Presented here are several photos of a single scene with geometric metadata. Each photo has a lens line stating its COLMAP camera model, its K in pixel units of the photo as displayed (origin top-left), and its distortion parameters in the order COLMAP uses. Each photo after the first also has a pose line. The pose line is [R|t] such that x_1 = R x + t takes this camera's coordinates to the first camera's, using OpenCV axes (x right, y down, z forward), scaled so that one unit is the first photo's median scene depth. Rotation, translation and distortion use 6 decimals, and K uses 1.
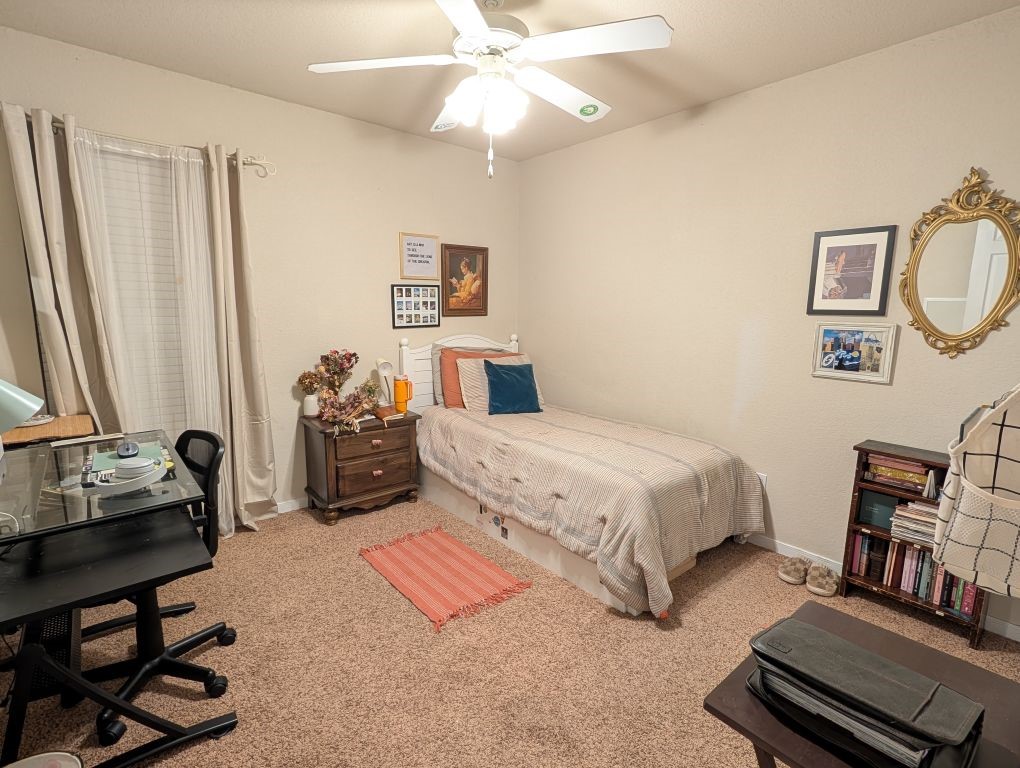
lens RADIAL K [[493.4, 0, 505.7], [0, 493.4, 381.1], [0, 0, 1]] dist [0.001515, -0.002232]
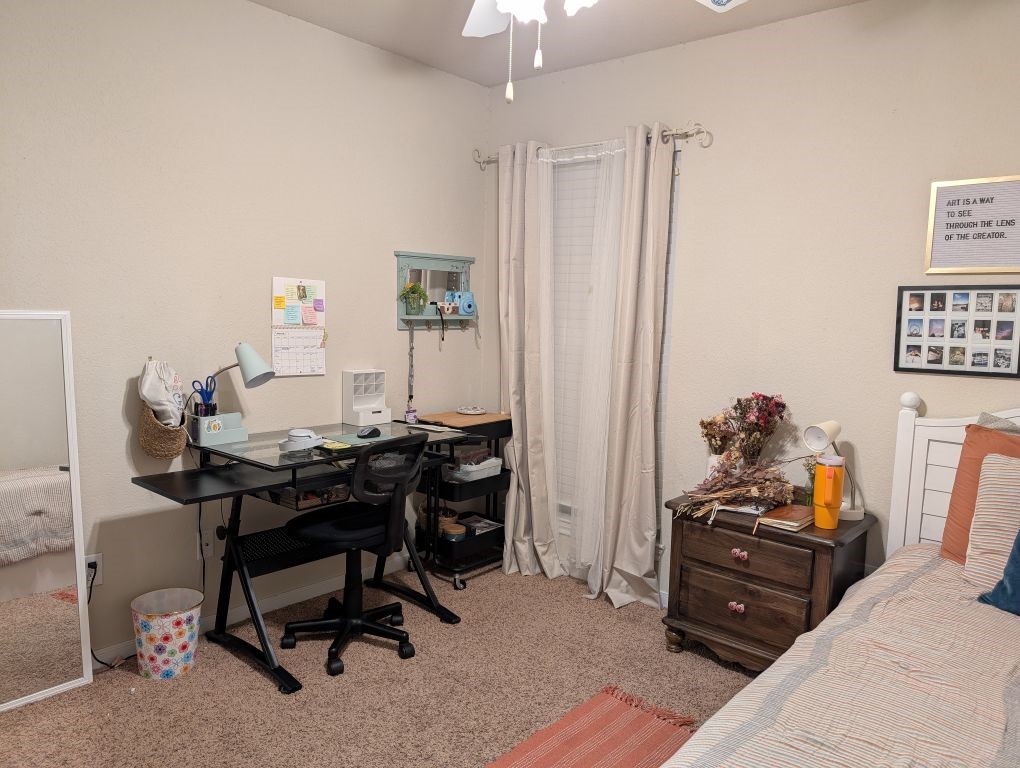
lens RADIAL K [[731.2, 0, 508.4], [0, 731.2, 383.7], [0, 0, 1]] dist [0.005782, 0.000818]
pose [[0.150095, 0.093891, -0.984203, 0.460878], [-0.180732, 0.981312, 0.066053, -0.070880], [0.972012, 0.167963, 0.164259, 0.481000]]
